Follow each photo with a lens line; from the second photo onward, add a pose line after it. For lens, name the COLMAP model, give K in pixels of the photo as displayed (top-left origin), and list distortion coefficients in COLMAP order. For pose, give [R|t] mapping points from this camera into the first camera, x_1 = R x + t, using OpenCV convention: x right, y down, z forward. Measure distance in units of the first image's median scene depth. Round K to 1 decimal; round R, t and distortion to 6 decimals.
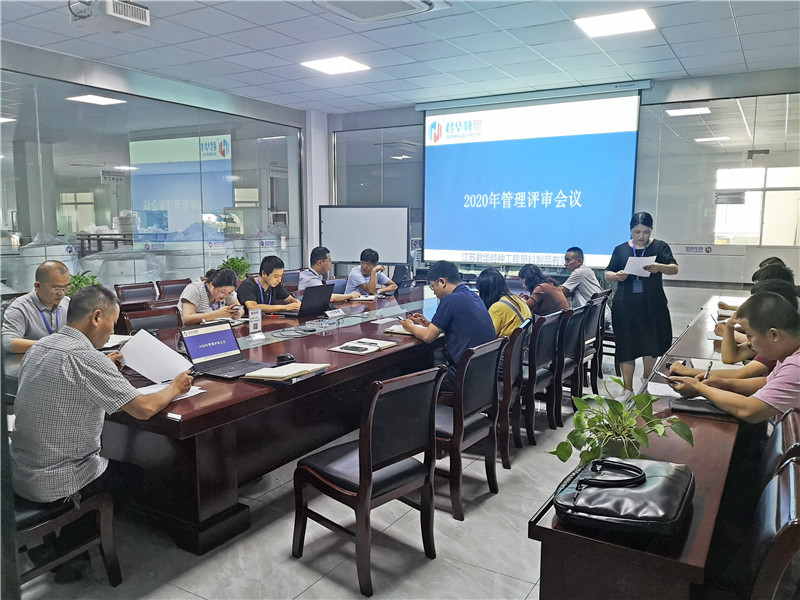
lens RADIAL K [[632.2, 0, 397.8], [0, 632.2, 305.8], [0, 0, 1]] dist [0.084296, -0.182157]
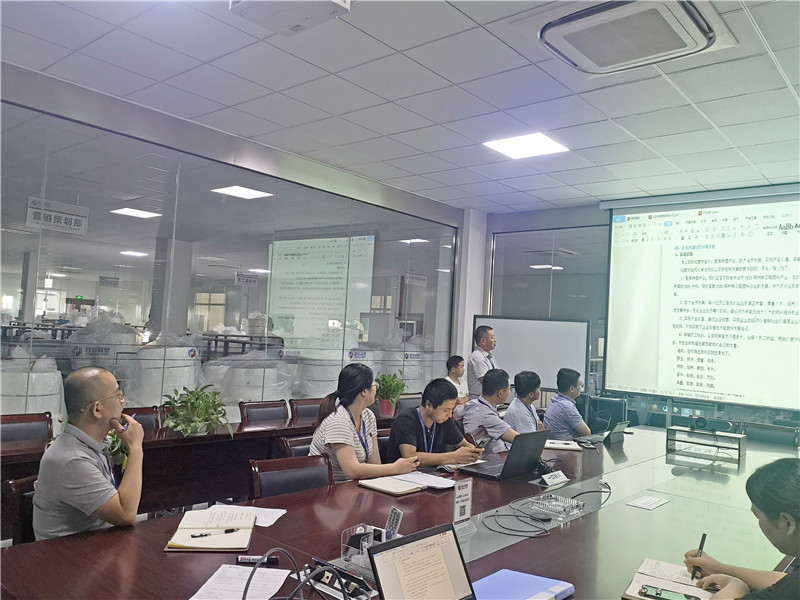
lens RADIAL K [[632.2, 0, 397.8], [0, 632.2, 305.8], [0, 0, 1]] dist [0.084296, -0.182157]
pose [[0.983856, 0.044904, -0.173238, -0.076399], [-0.074587, 0.982816, -0.168846, -0.019664], [0.162679, 0.179042, 0.970299, 0.157490]]
